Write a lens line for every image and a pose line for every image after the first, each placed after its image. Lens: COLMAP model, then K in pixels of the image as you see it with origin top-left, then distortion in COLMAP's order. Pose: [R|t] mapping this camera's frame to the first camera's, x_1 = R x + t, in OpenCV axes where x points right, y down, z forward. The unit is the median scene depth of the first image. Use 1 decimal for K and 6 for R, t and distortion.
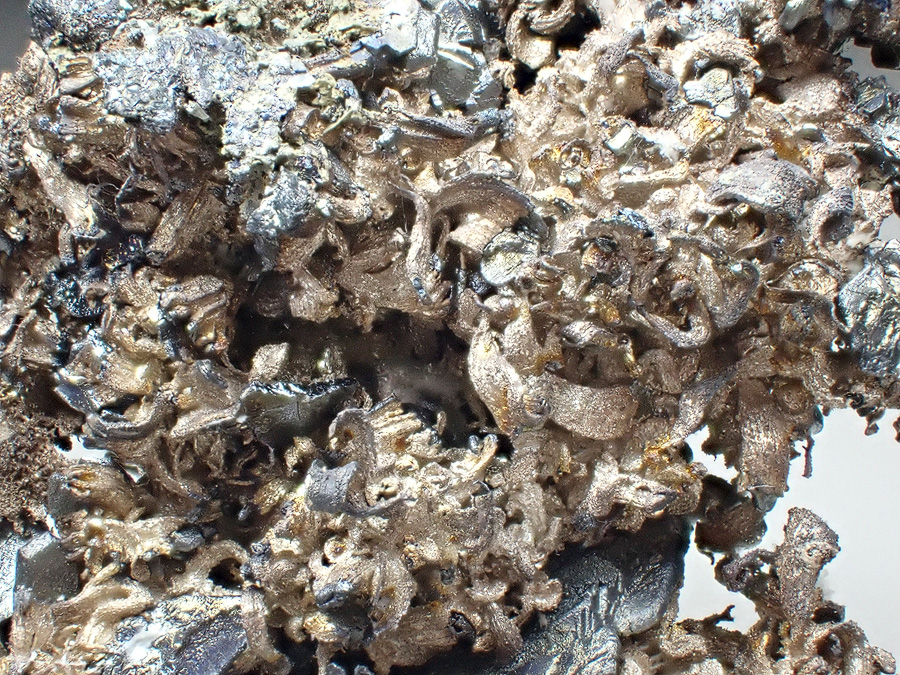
lens RADIAL K [[2030.3, 0, 448.4], [0, 2030.3, 338.7], [0, 0, 1]] dist [0.029928, 0.000000]
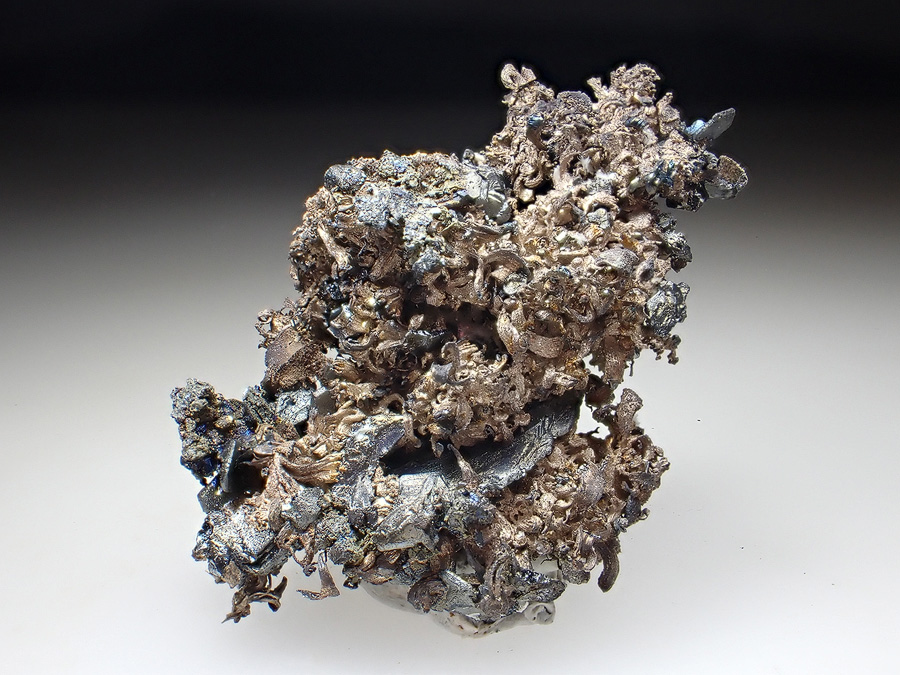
lens RADIAL K [[1199.3, 0, 457.8], [0, 1199.3, 311.4], [0, 0, 1]] dist [0.009163, 0.000000]
pose [[0.999215, 0.037592, 0.012464, -0.056071], [-0.037764, 0.999191, 0.013864, -0.023335], [-0.011933, -0.014323, 0.999826, -0.462114]]
